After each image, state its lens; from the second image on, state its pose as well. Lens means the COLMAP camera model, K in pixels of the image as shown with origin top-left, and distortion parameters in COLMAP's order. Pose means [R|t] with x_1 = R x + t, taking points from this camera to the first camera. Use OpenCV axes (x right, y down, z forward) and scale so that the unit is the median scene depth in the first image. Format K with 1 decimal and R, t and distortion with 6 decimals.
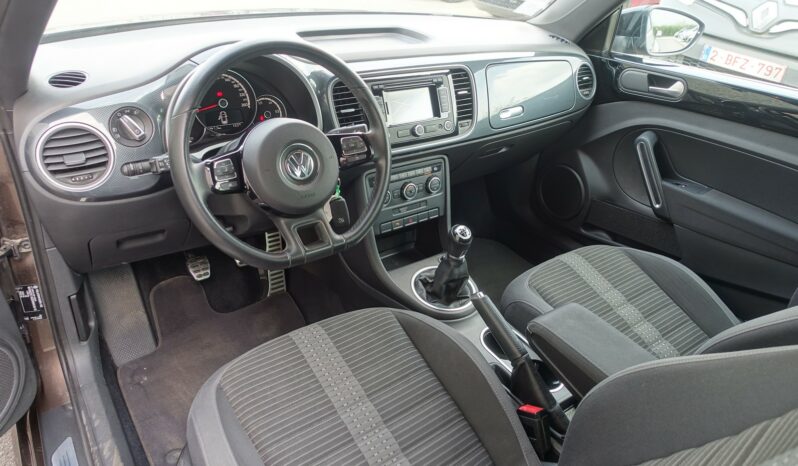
lens RADIAL K [[553.9, 0, 405.5], [0, 553.9, 232.7], [0, 0, 1]] dist [0.006224, -0.000952]
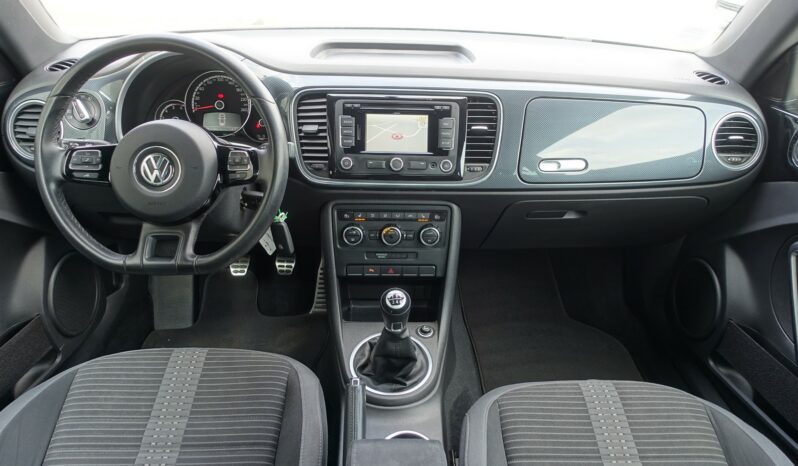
lens RADIAL K [[553.9, 0, 401.9], [0, 553.9, 229.6], [0, 0, 1]] dist [0.006224, -0.000952]
pose [[0.820609, 0.220439, -0.527265, 0.449371], [-0.253628, 0.967254, 0.009656, -0.095105], [0.512128, 0.125805, 0.849646, 0.302144]]
